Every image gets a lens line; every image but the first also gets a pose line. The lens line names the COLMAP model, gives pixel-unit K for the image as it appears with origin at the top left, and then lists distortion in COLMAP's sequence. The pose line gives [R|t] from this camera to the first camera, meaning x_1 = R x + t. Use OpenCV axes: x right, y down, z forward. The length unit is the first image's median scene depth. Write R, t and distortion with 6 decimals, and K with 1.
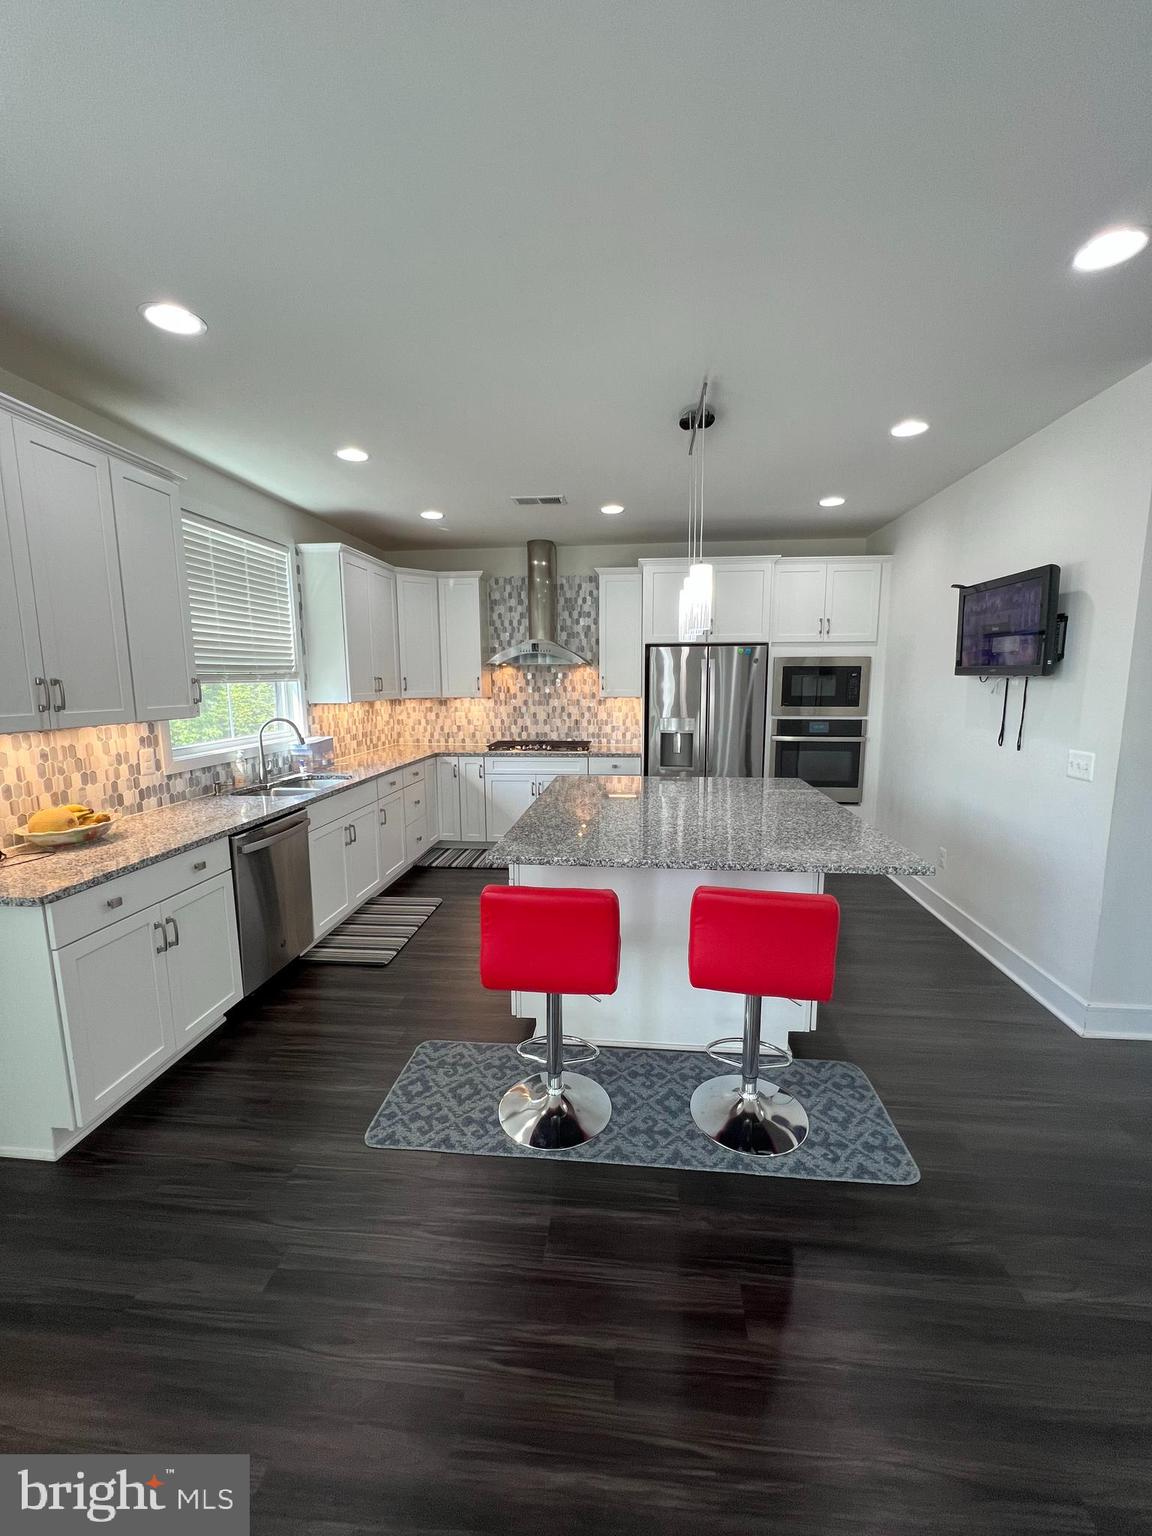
lens RADIAL K [[615.5, 0, 580.7], [0, 615.5, 766.0], [0, 0, 1]] dist [-0.001632, -0.000091]
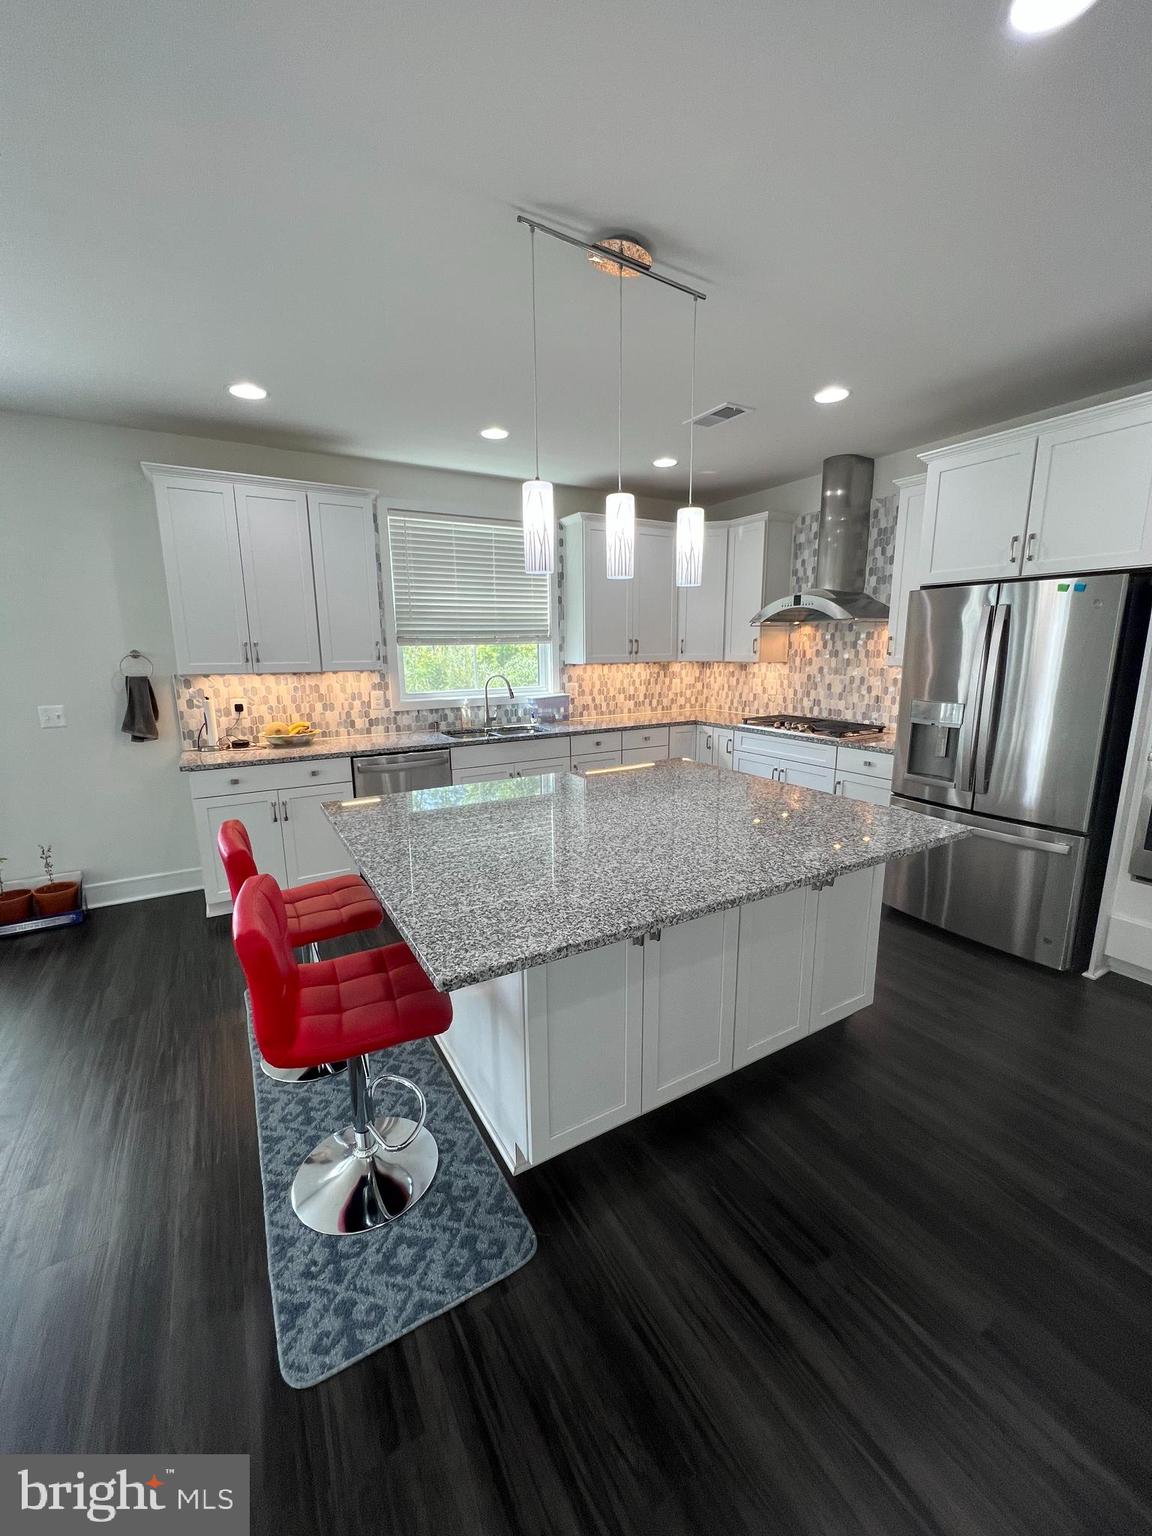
lens RADIAL K [[615.5, 0, 578.4], [0, 615.5, 764.6], [0, 0, 1]] dist [-0.001632, -0.000091]
pose [[0.586199, 0.155725, -0.795060, 0.419079], [-0.109740, 0.987571, 0.112520, -0.040961], [0.802700, 0.021291, 0.596003, 0.299955]]
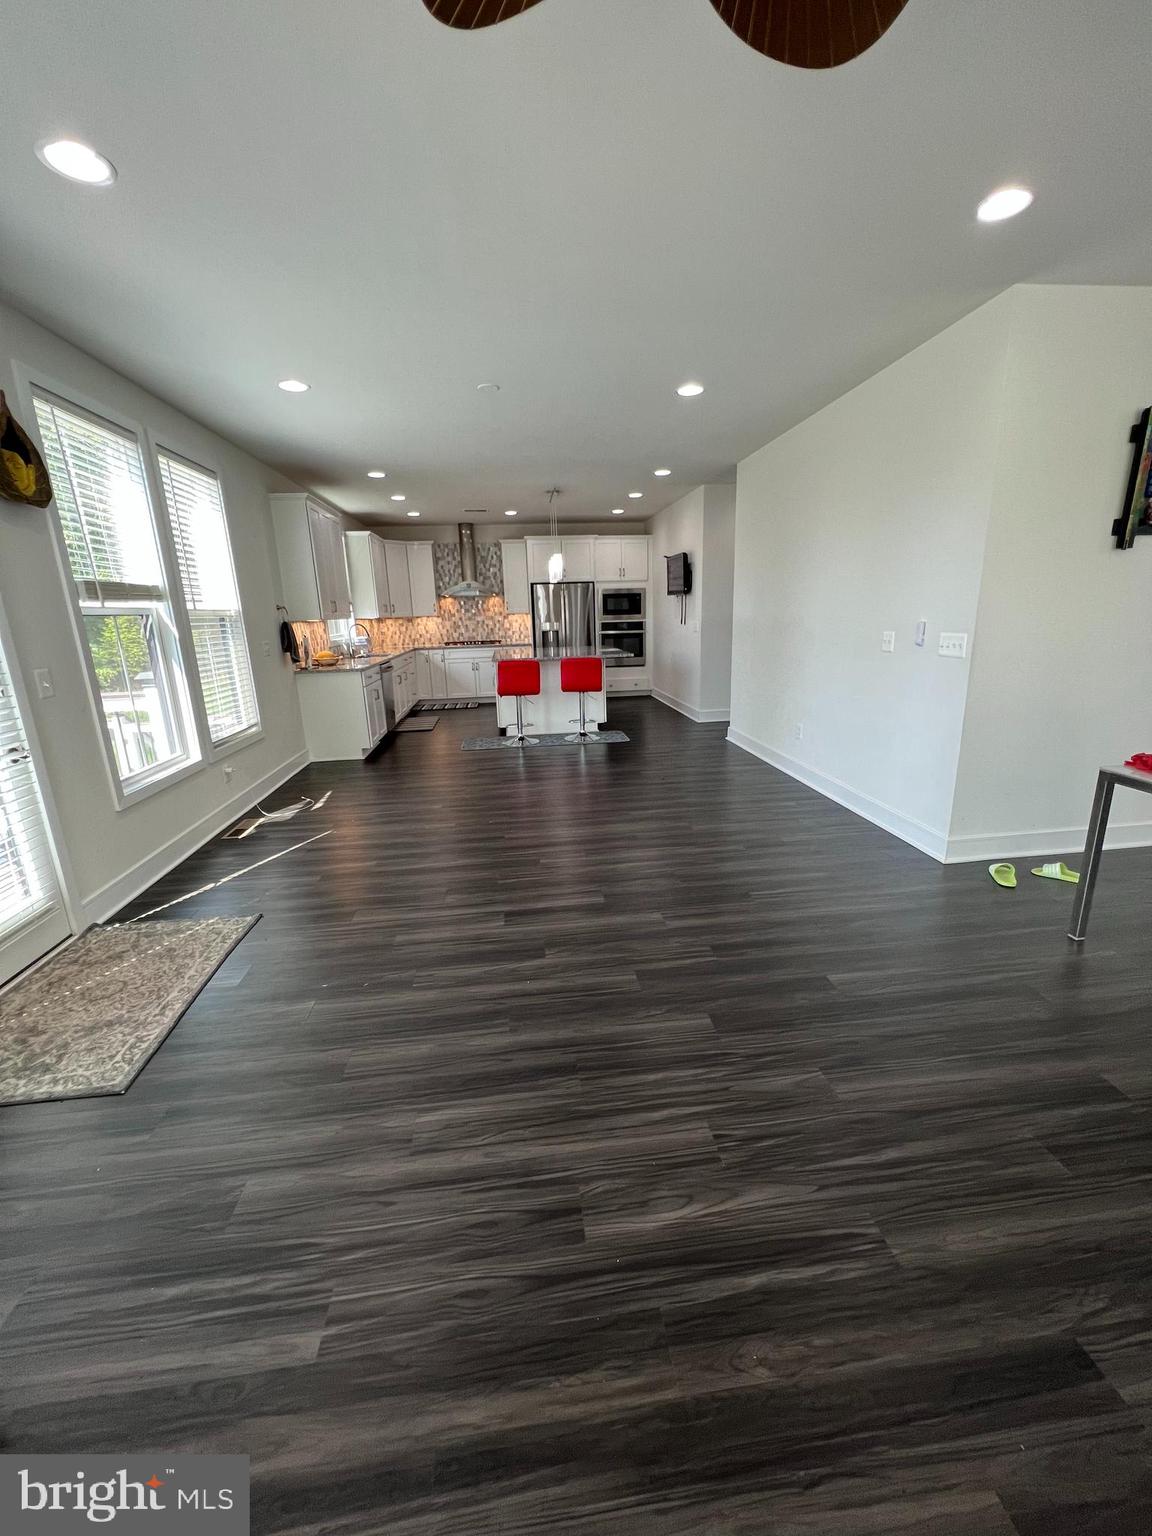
lens RADIAL K [[615.5, 0, 585.6], [0, 615.5, 771.7], [0, 0, 1]] dist [-0.001632, -0.000091]
pose [[0.975075, -0.077714, 0.207819, -0.154008], [0.054176, 0.991694, 0.116653, 0.150429], [-0.215159, -0.102486, 0.971187, -0.850445]]
